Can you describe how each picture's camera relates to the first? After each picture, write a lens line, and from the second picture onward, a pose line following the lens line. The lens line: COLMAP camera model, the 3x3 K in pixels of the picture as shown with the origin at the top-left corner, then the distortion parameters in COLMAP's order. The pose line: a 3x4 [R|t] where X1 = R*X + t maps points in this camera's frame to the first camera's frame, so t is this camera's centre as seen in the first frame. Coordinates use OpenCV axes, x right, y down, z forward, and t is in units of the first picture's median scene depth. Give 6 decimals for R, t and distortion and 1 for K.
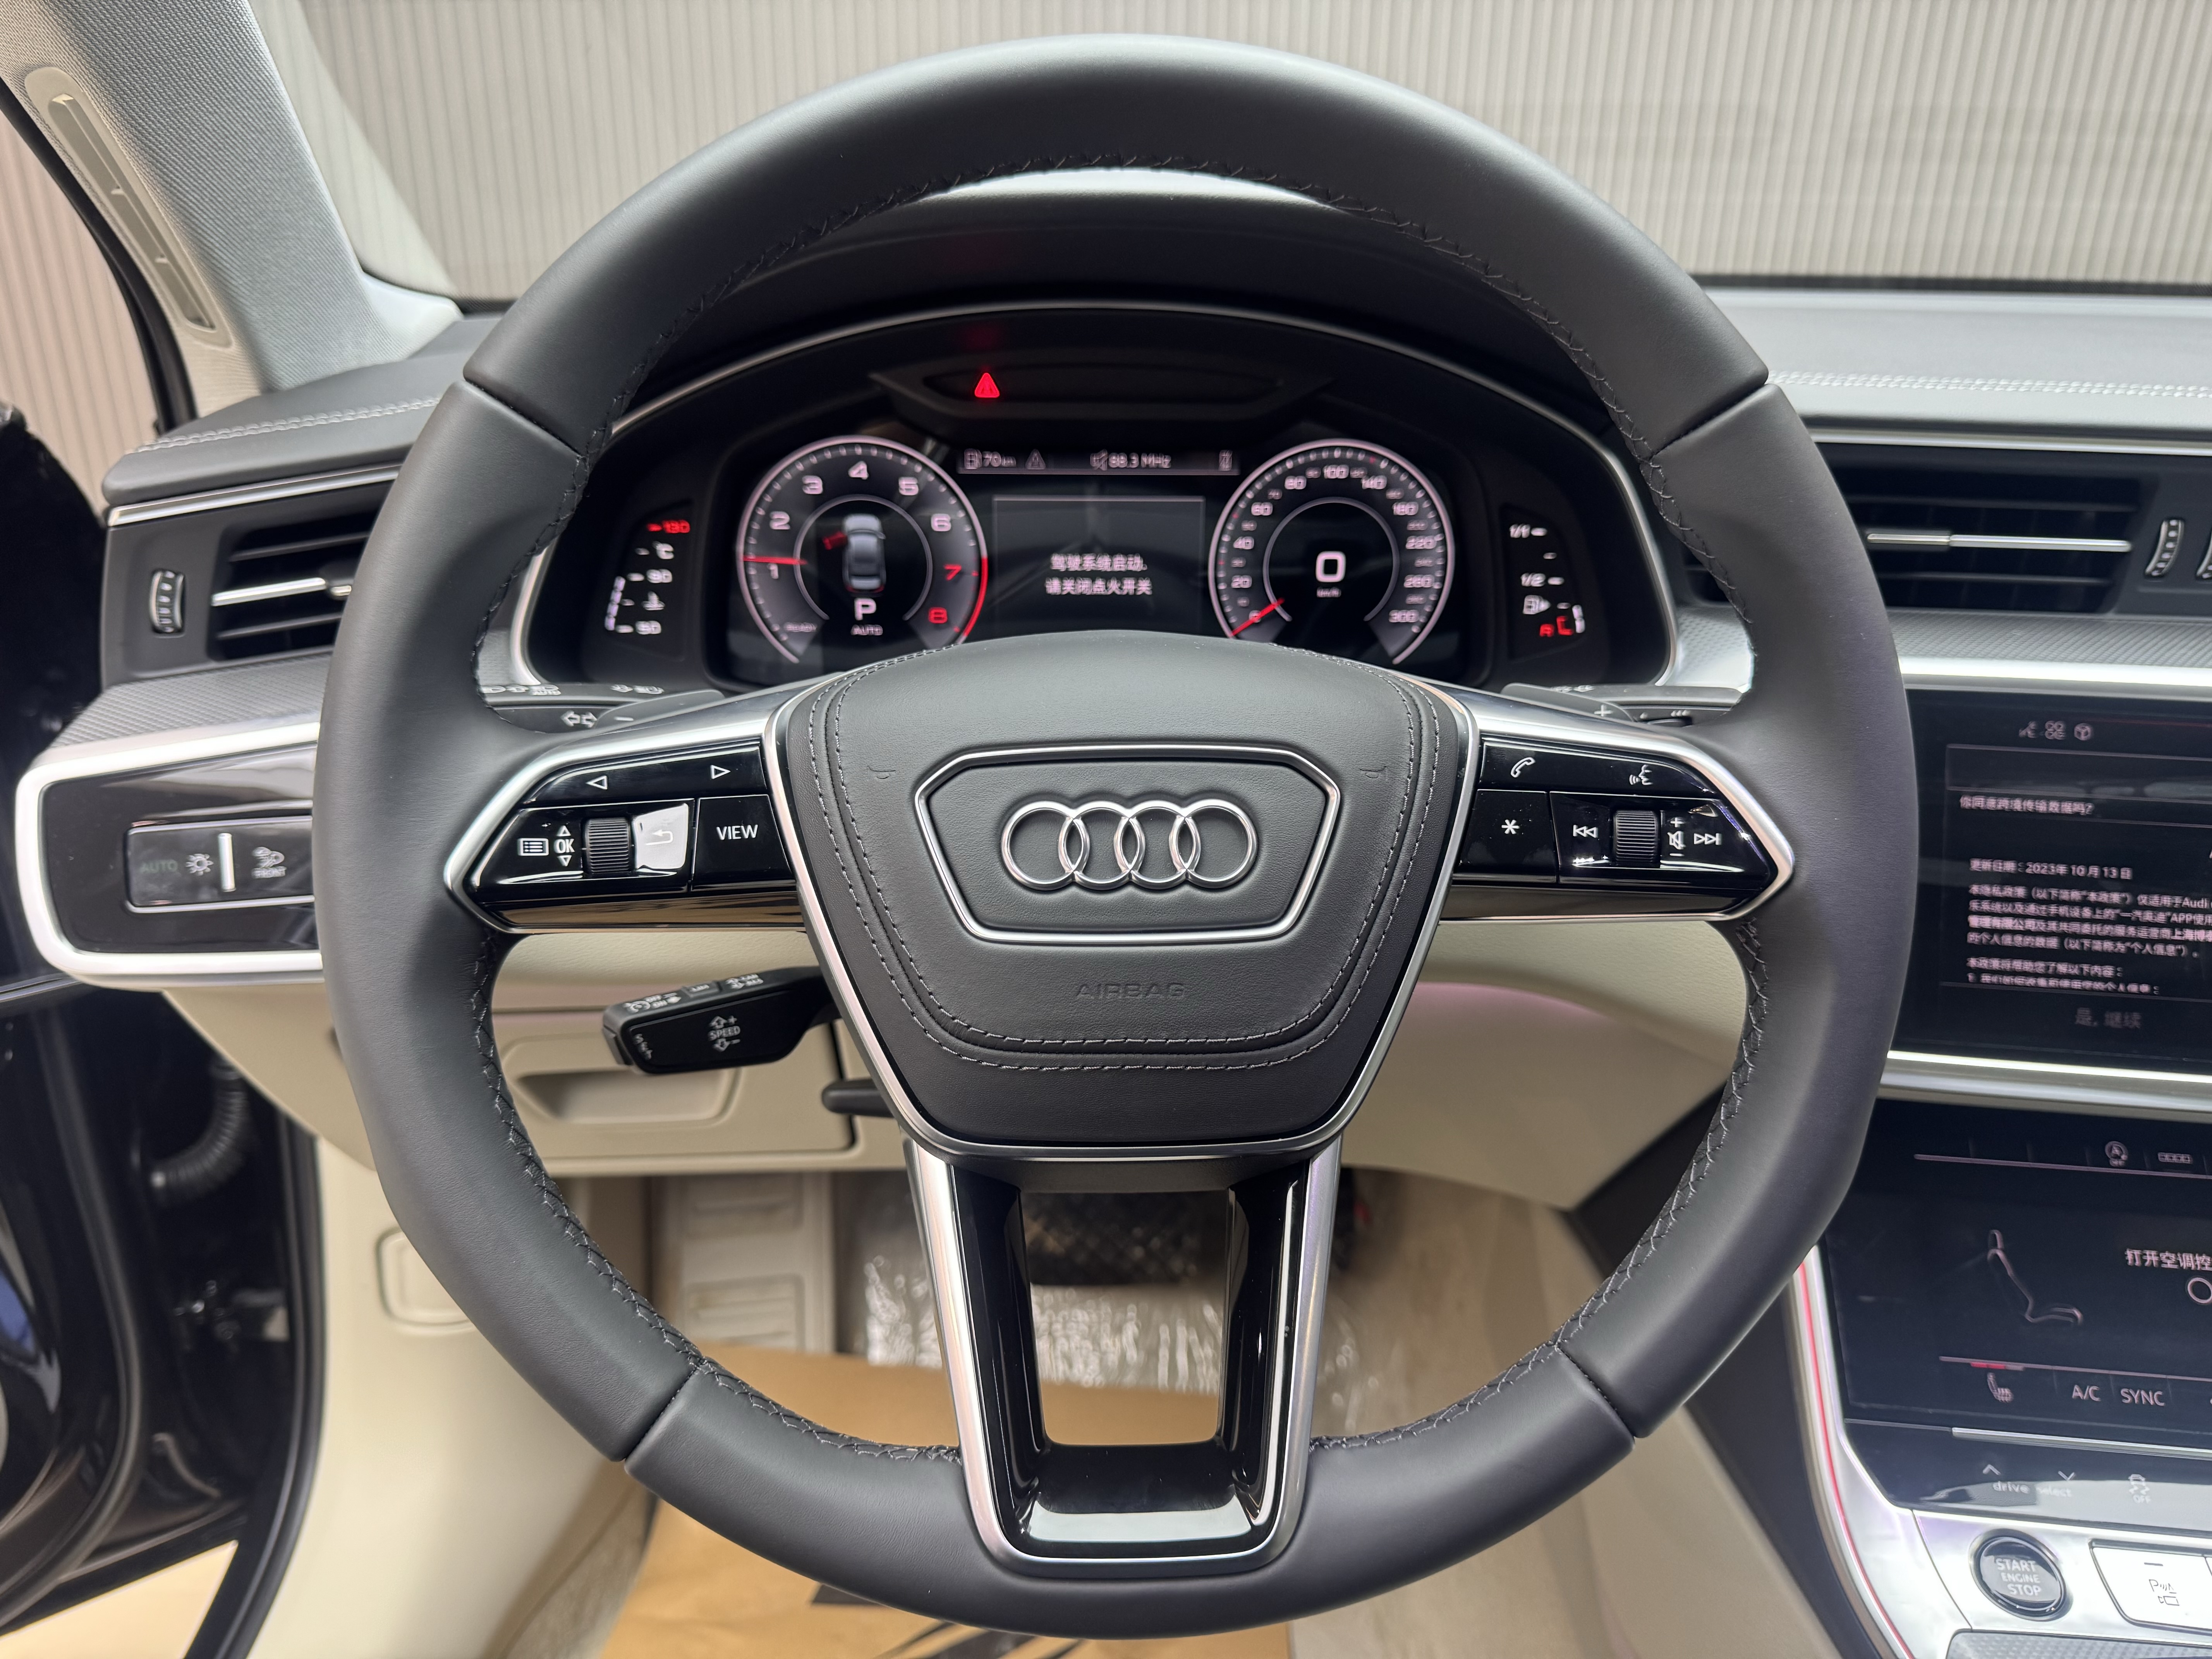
lens RADIAL K [[1604.3, 0, 1083.4], [0, 1604.3, 810.6], [0, 0, 1]] dist [0.060038, -0.082182]
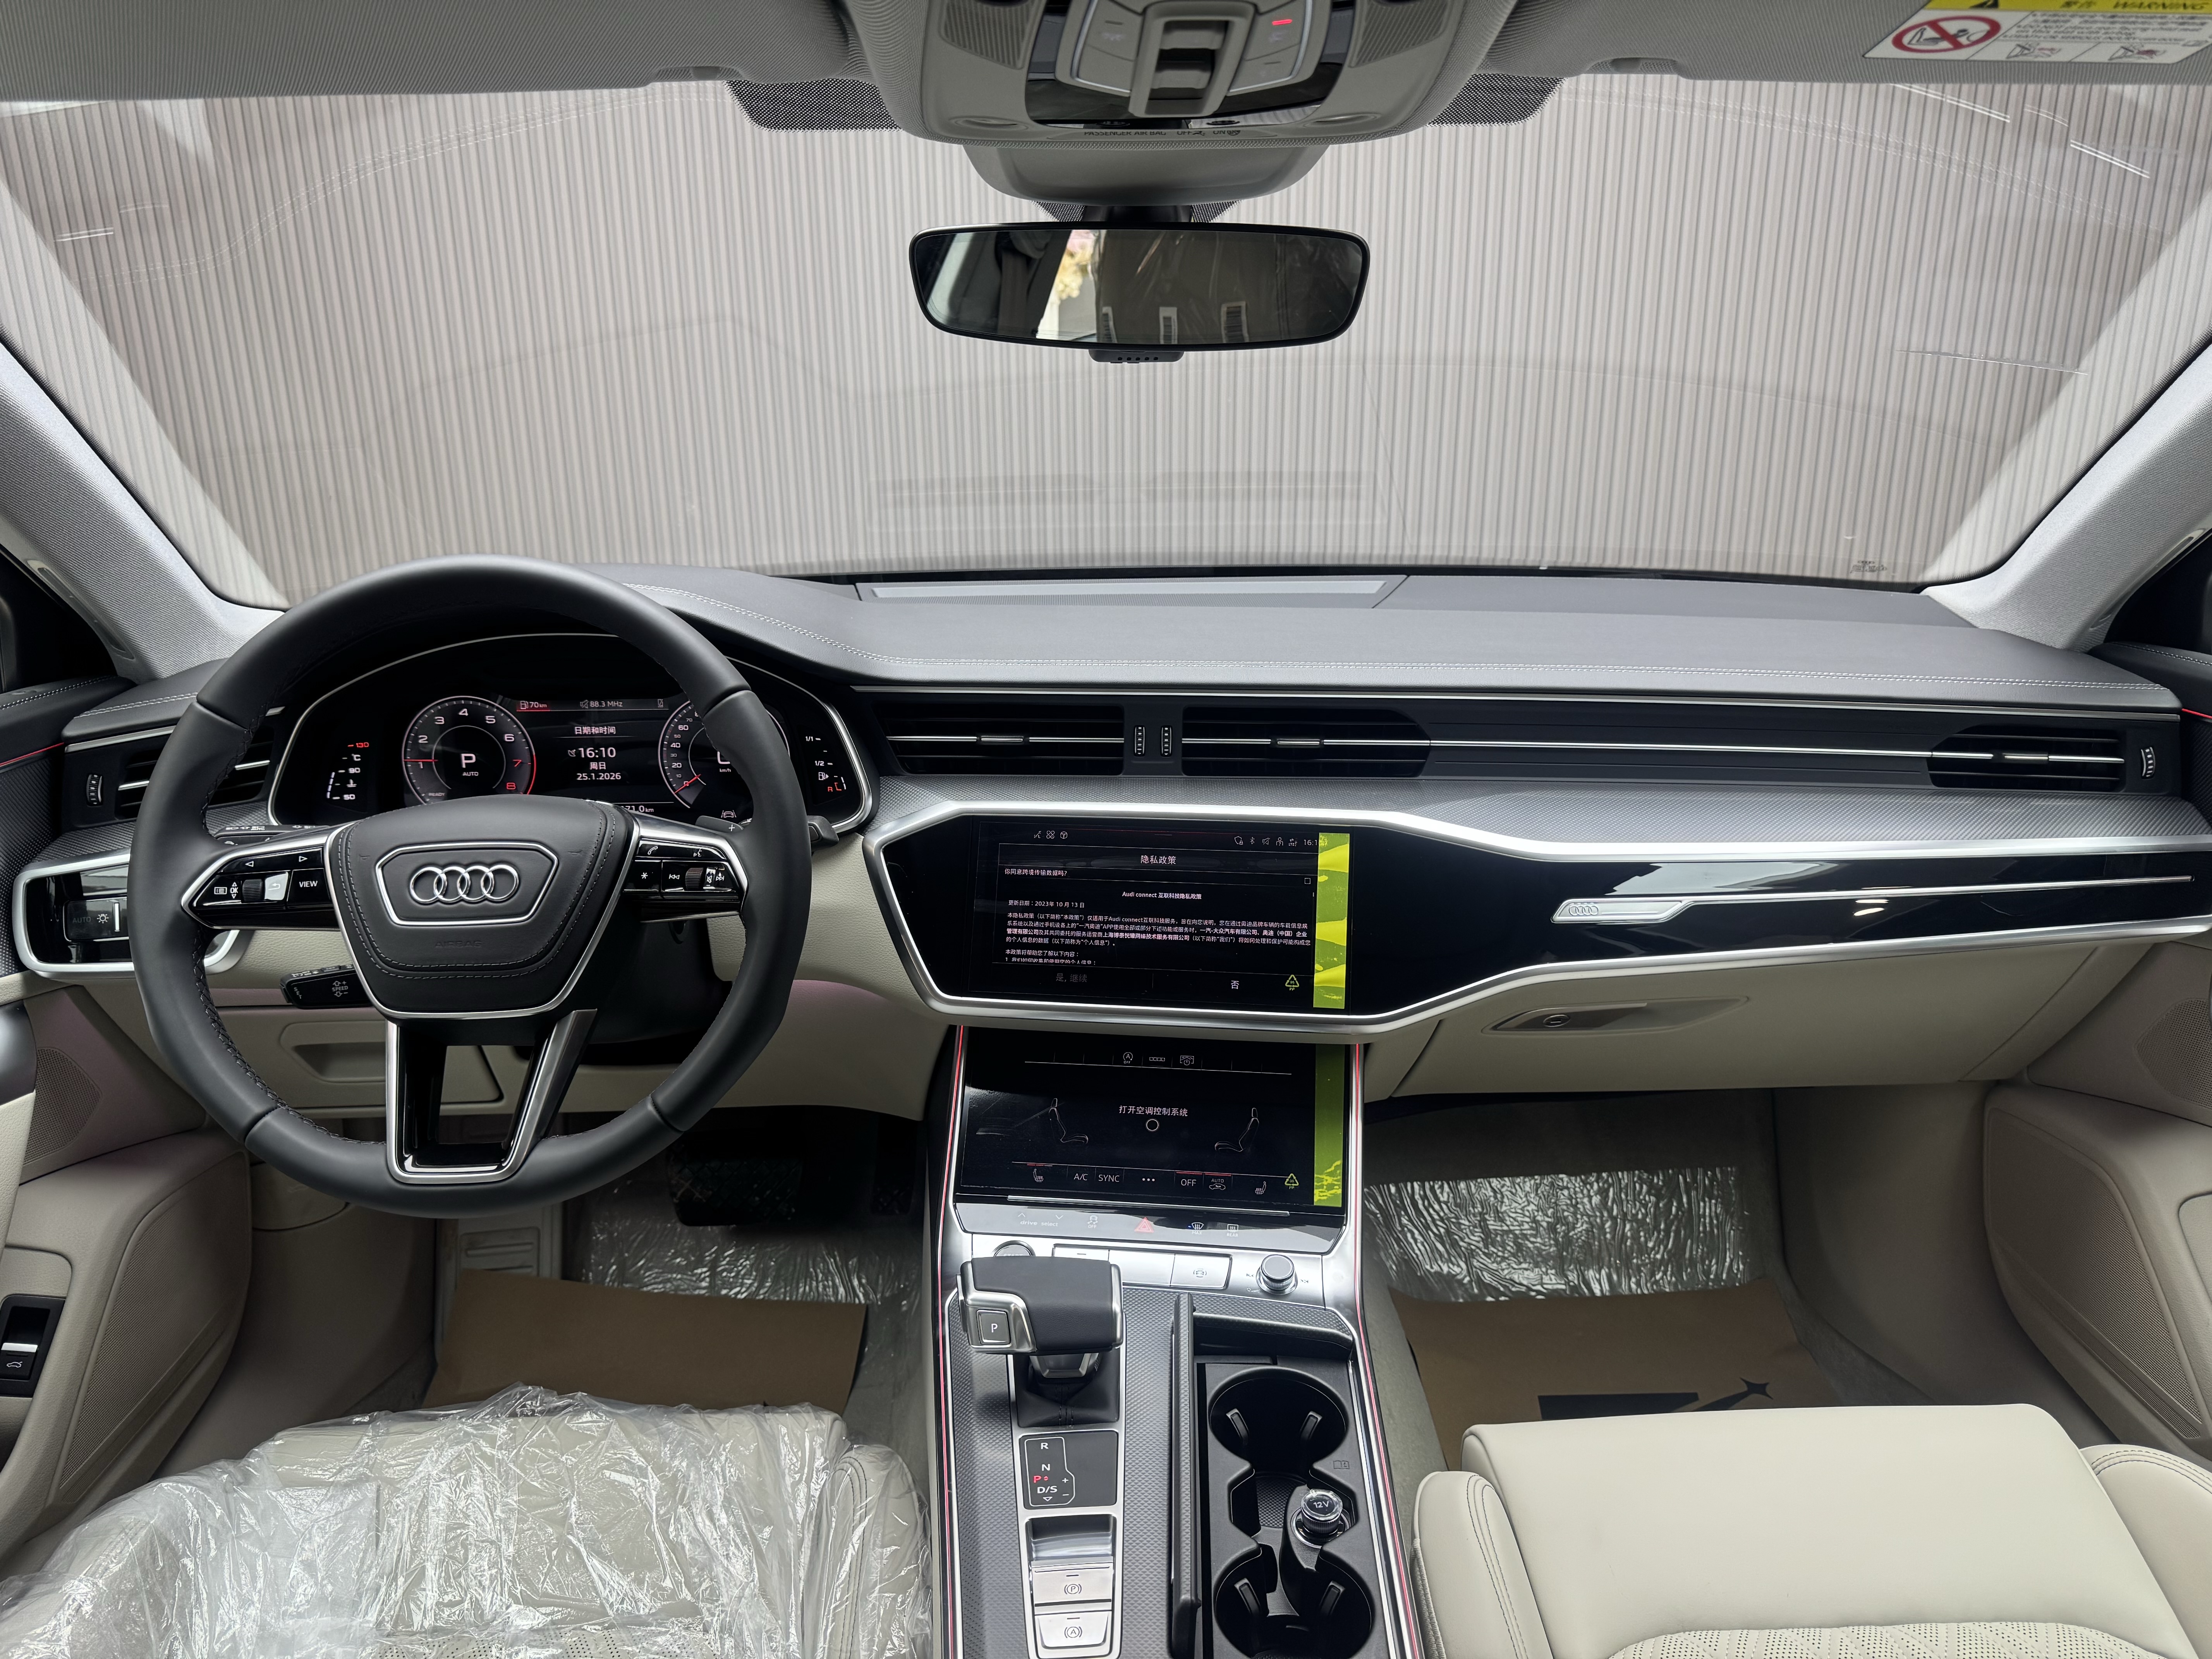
lens RADIAL K [[1604.3, 0, 1108.3], [0, 1604.3, 792.9], [0, 0, 1]] dist [0.060038, -0.082182]
pose [[0.999776, -0.020769, -0.004075, 0.644645], [0.020249, 0.994633, -0.101461, 0.096282], [0.006160, 0.101356, 0.994831, -0.915398]]
